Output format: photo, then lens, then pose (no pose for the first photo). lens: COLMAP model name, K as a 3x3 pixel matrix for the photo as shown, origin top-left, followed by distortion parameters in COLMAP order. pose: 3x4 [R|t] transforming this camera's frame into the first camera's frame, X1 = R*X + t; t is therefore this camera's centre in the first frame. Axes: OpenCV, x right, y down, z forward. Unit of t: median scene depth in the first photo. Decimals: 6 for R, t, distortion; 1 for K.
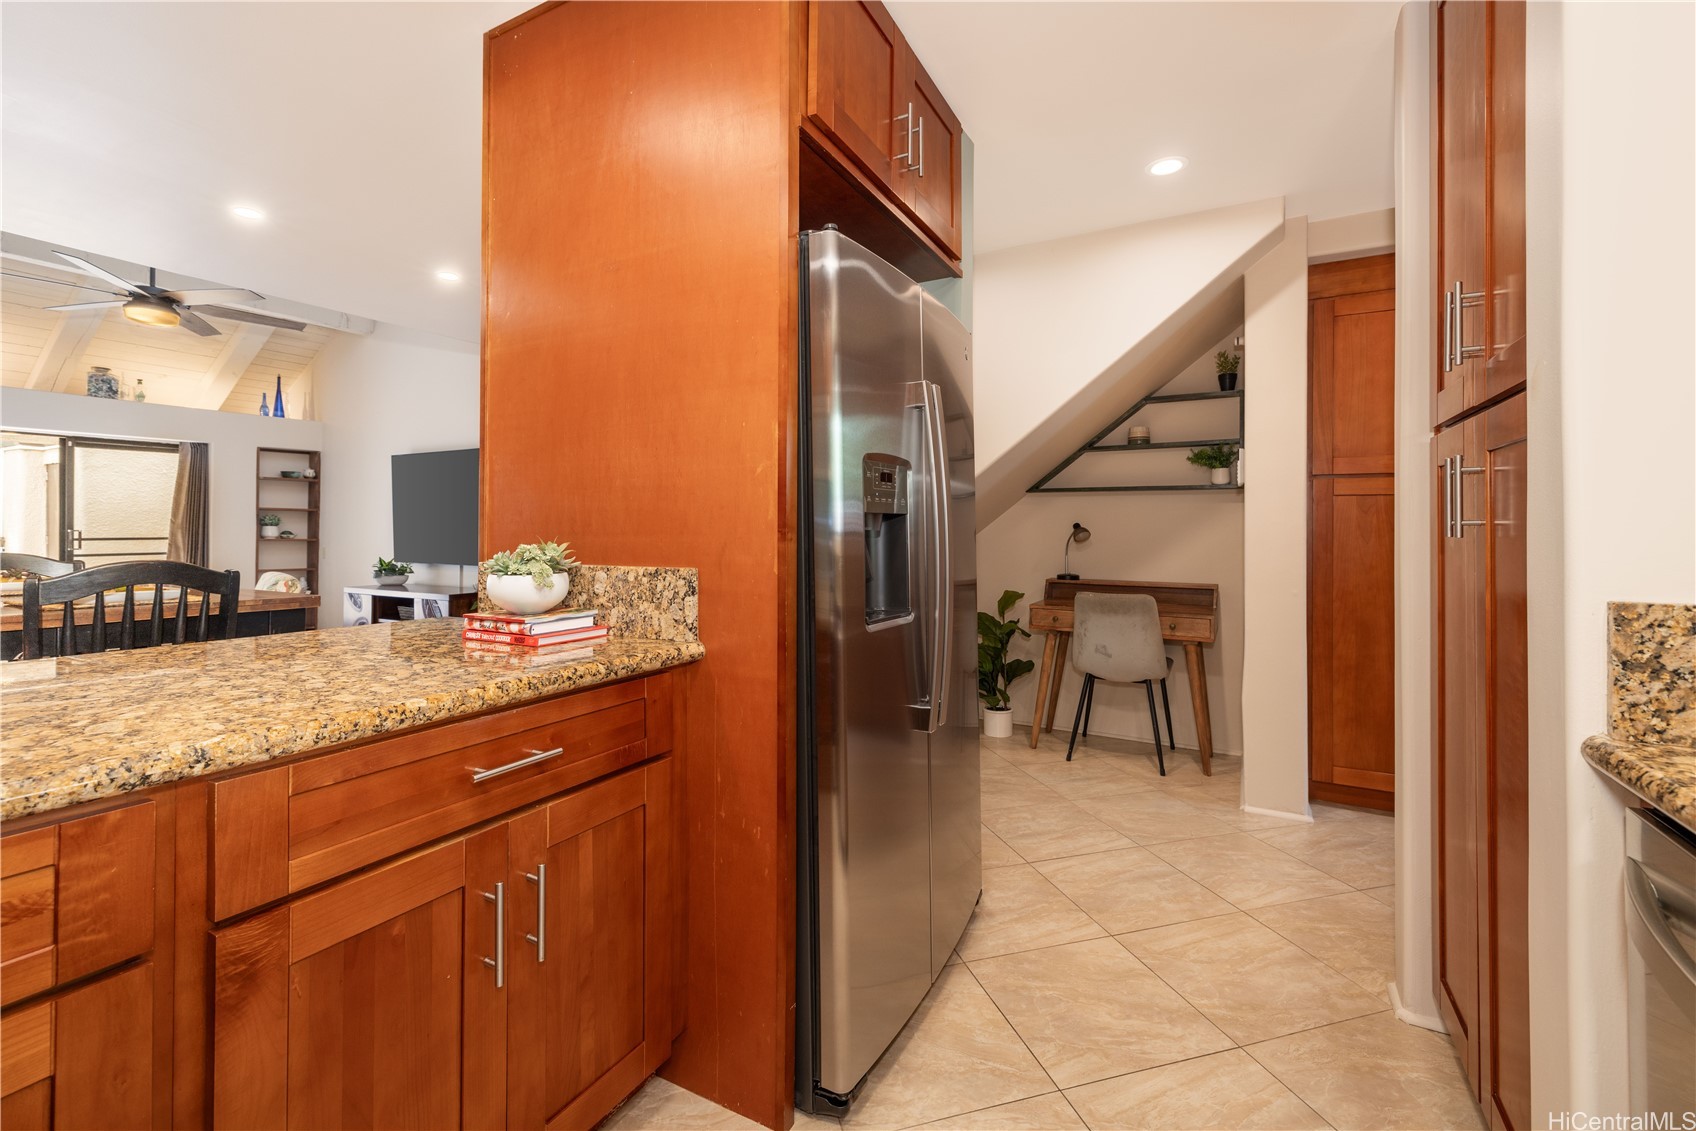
lens RADIAL K [[721.5, 0, 838.6], [0, 721.5, 541.8], [0, 0, 1]] dist [0.000127, -0.000215]
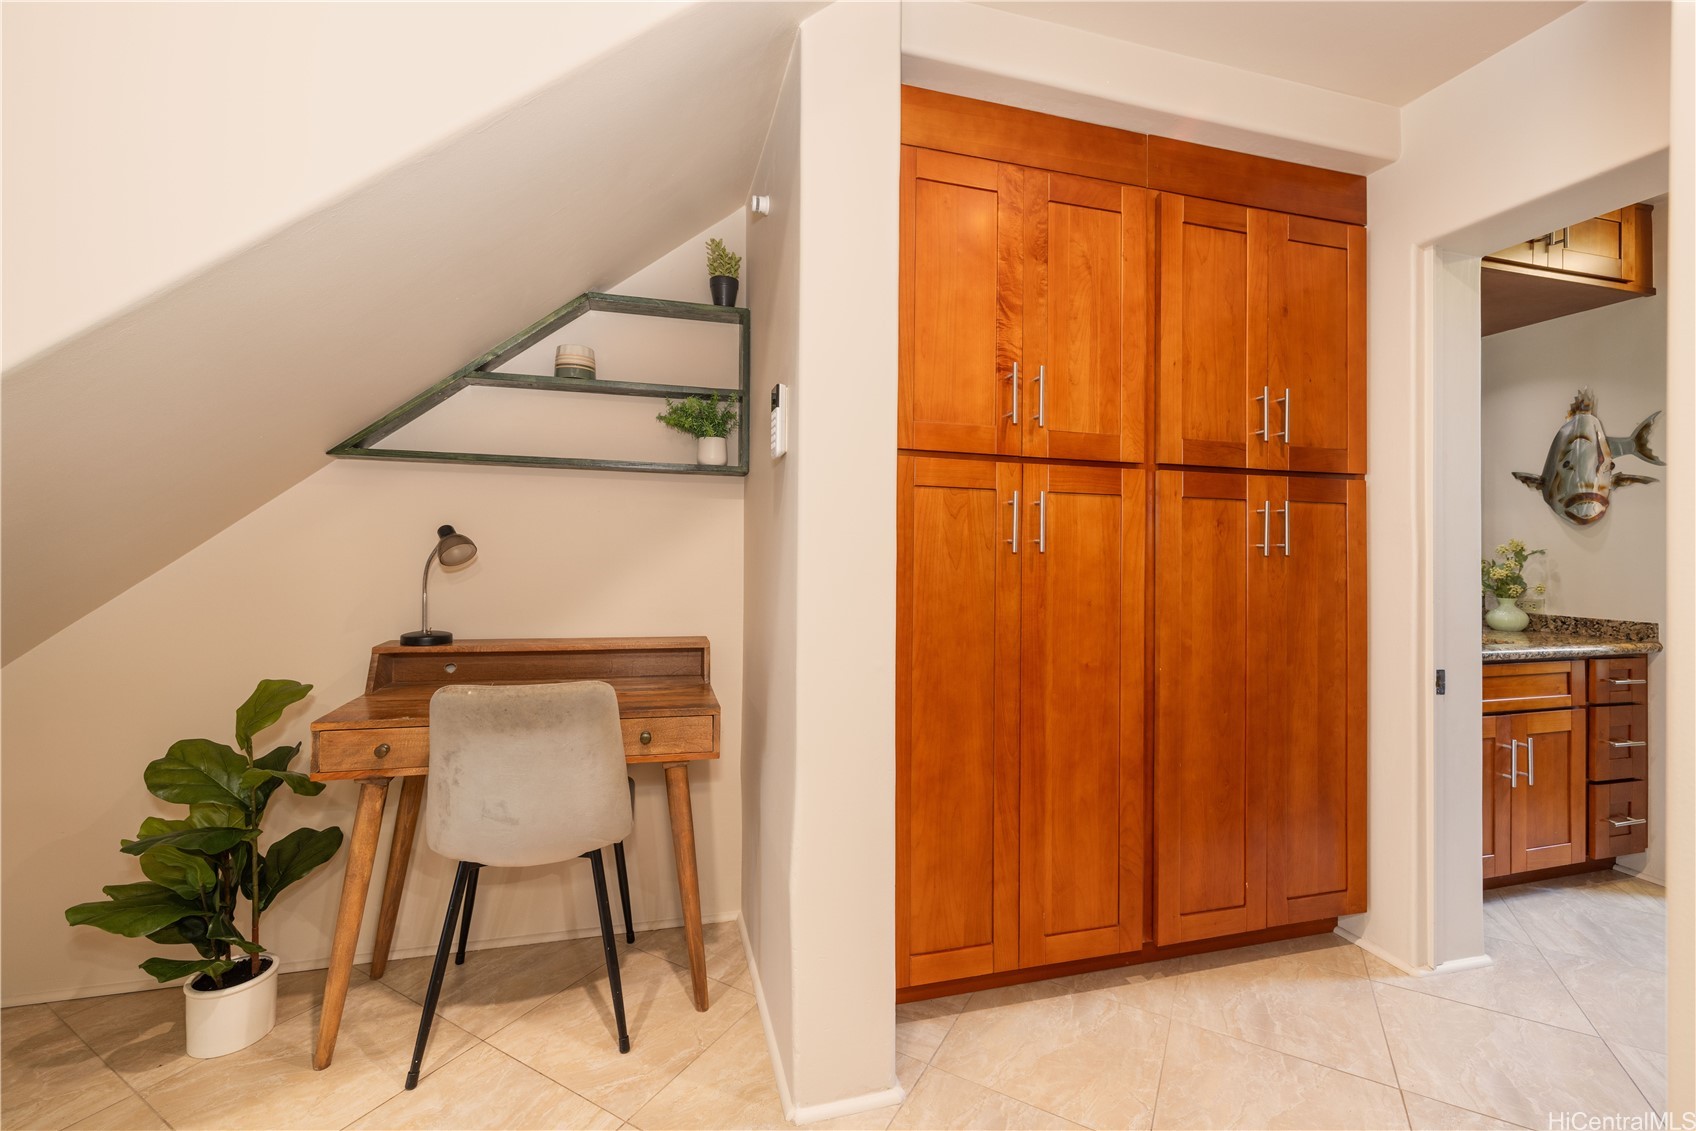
lens RADIAL K [[721.5, 0, 838.6], [0, 721.5, 541.8], [0, 0, 1]] dist [0.000127, -0.000215]
pose [[0.713895, 0.012920, 0.700134, 0.189784], [-0.001652, 0.999858, -0.016767, -0.007873], [-0.700251, 0.010813, 0.713815, 0.500646]]
